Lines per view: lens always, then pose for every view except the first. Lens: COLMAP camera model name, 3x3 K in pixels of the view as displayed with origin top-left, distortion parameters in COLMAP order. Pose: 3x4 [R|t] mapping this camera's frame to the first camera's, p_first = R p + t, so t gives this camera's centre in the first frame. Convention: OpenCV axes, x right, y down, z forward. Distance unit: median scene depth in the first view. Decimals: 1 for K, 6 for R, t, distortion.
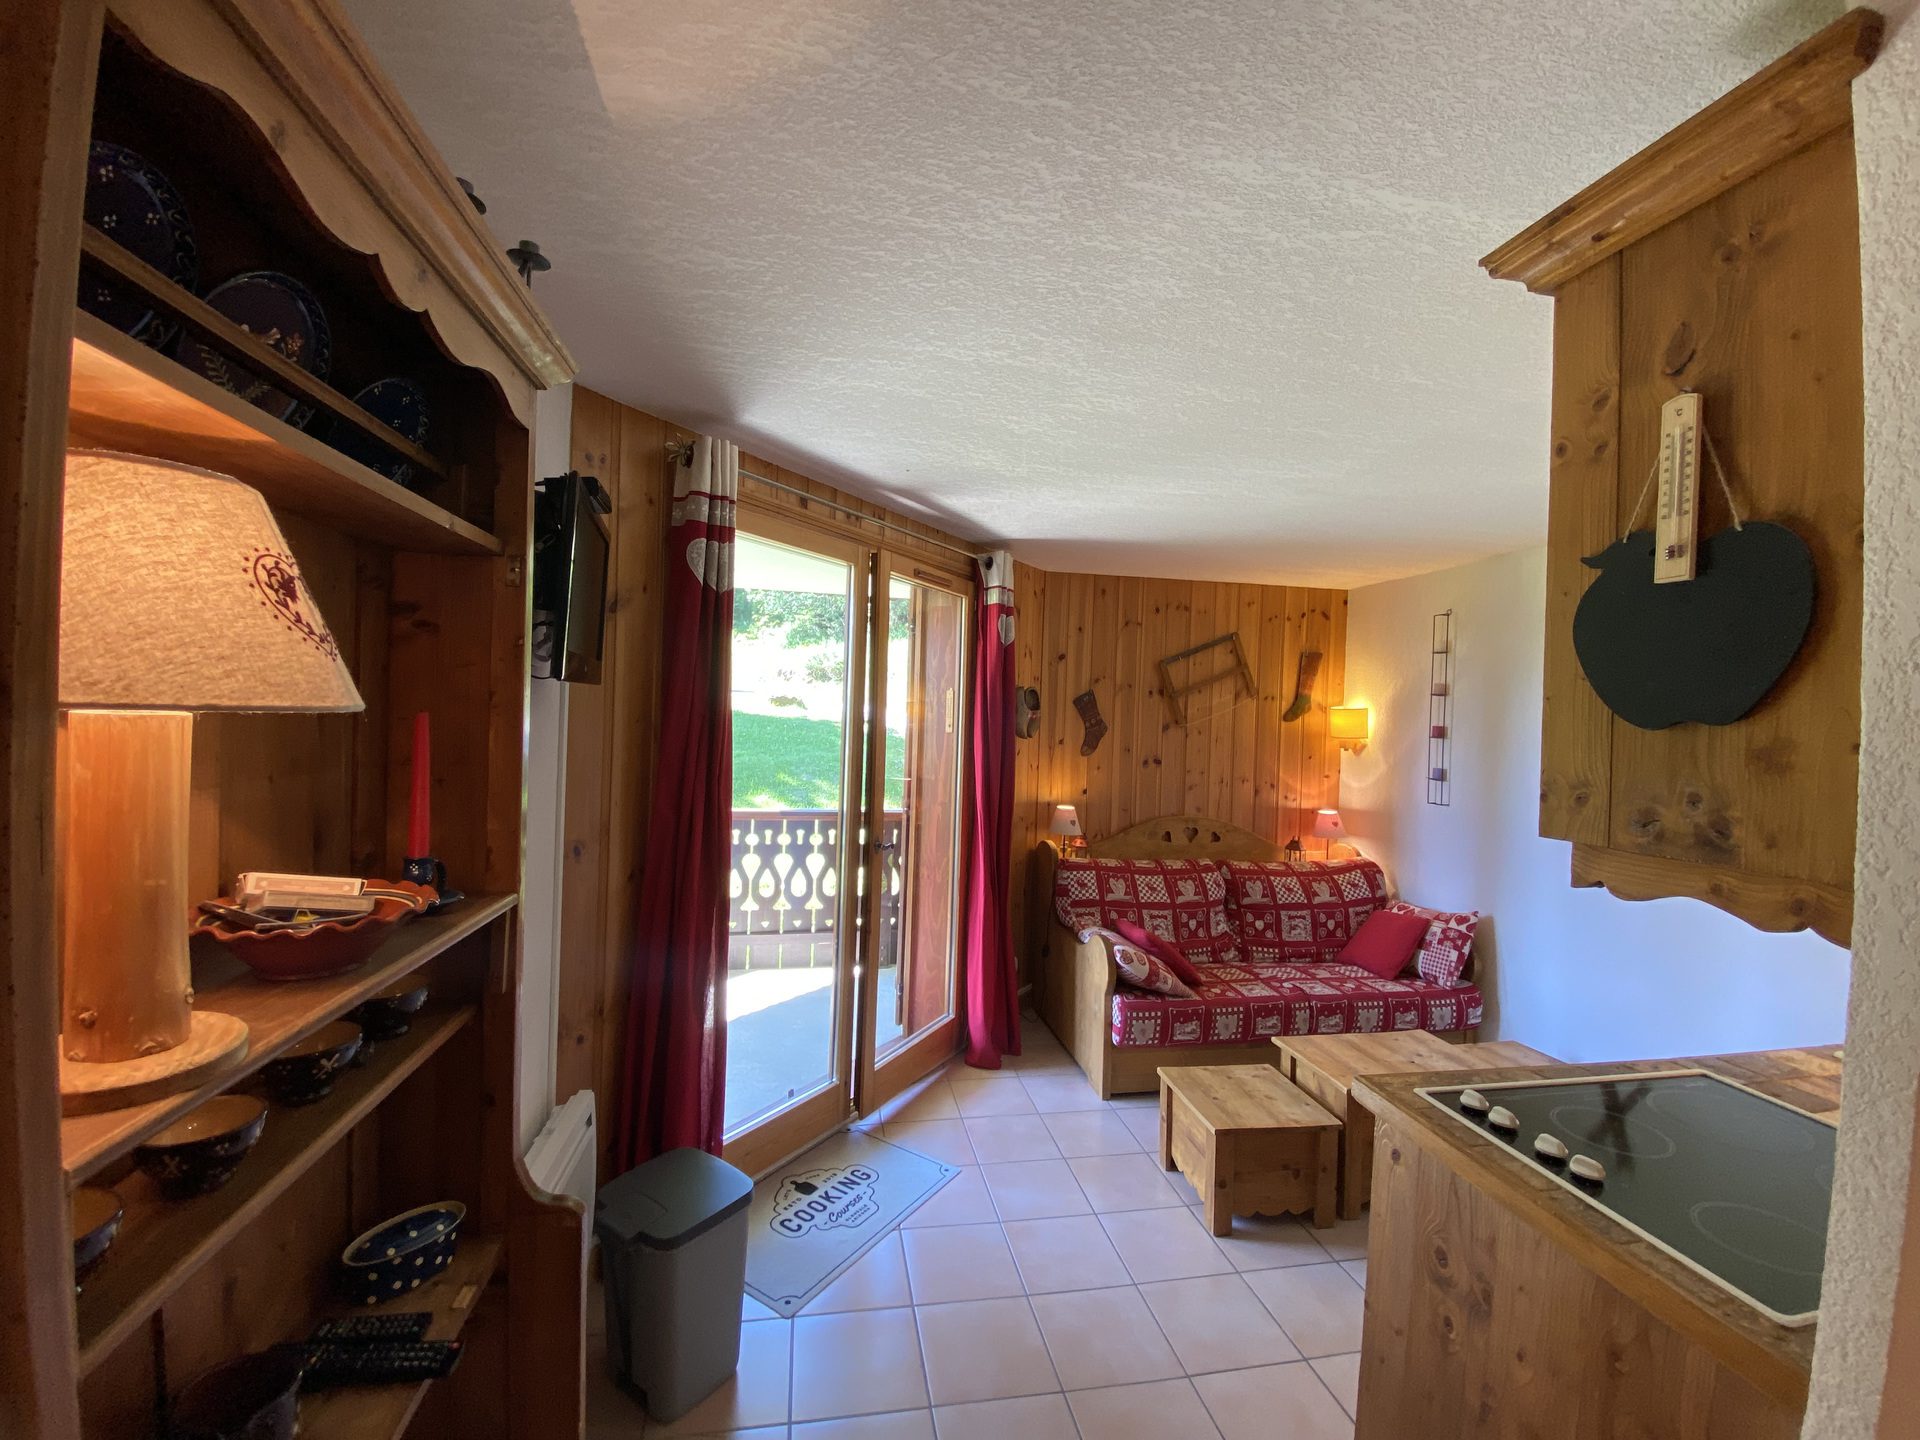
lens RADIAL K [[775.9, 0, 960.0], [0, 775.9, 720.0], [0, 0, 1]] dist [0.016768, -0.016863]
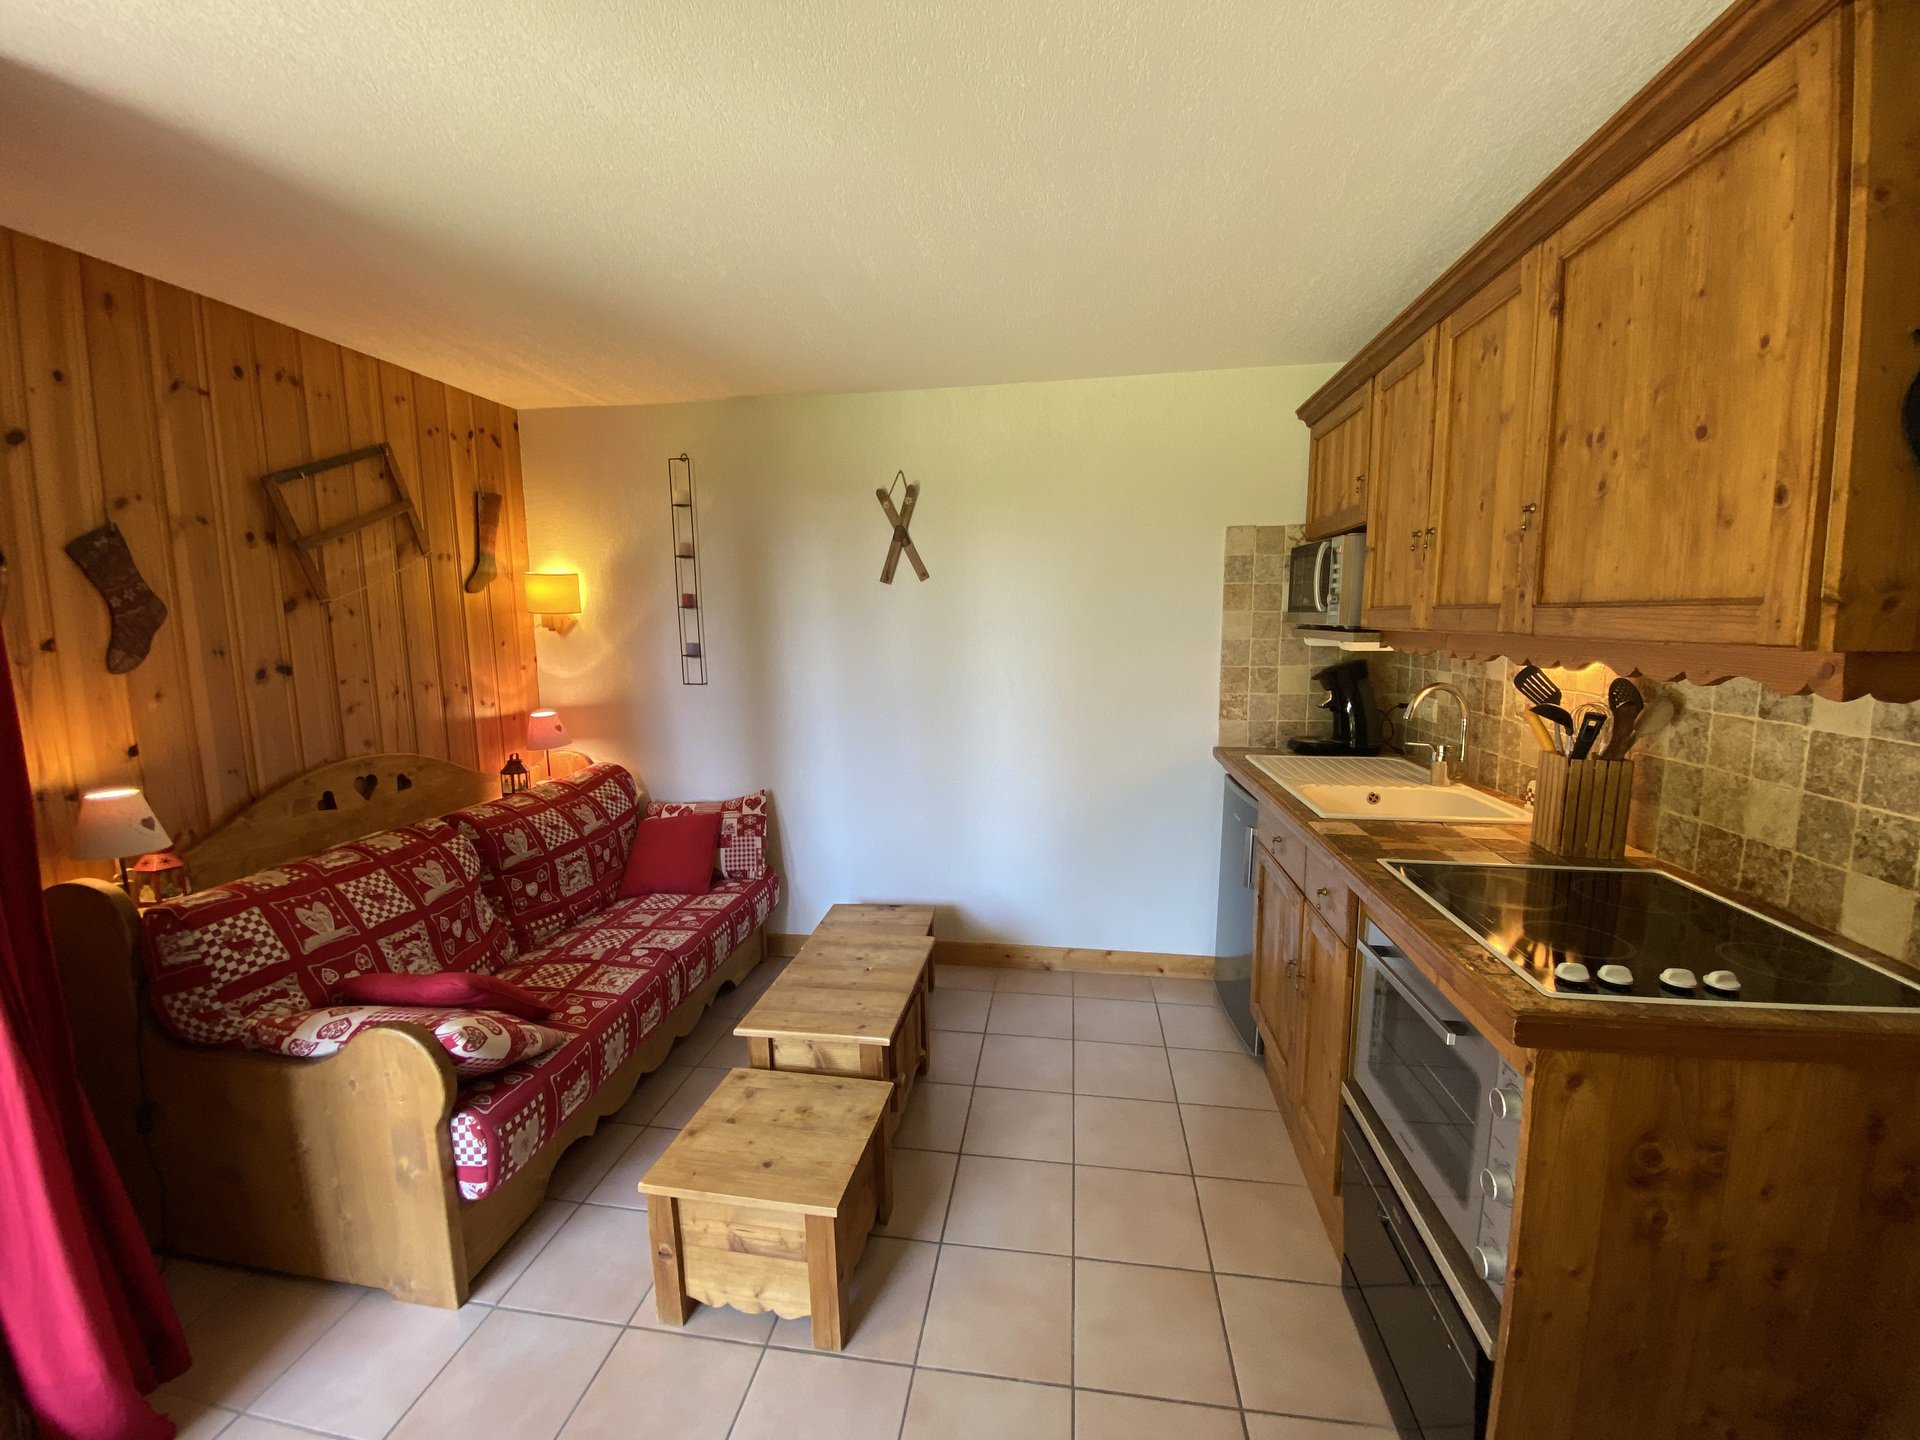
lens RADIAL K [[775.9, 0, 960.0], [0, 775.9, 720.0], [0, 0, 1]] dist [0.016768, -0.016863]
pose [[0.333772, -0.162579, 0.928528, -0.102916], [0.027765, 0.986283, 0.162711, 0.014544], [-0.942245, -0.028527, 0.333708, 0.418357]]
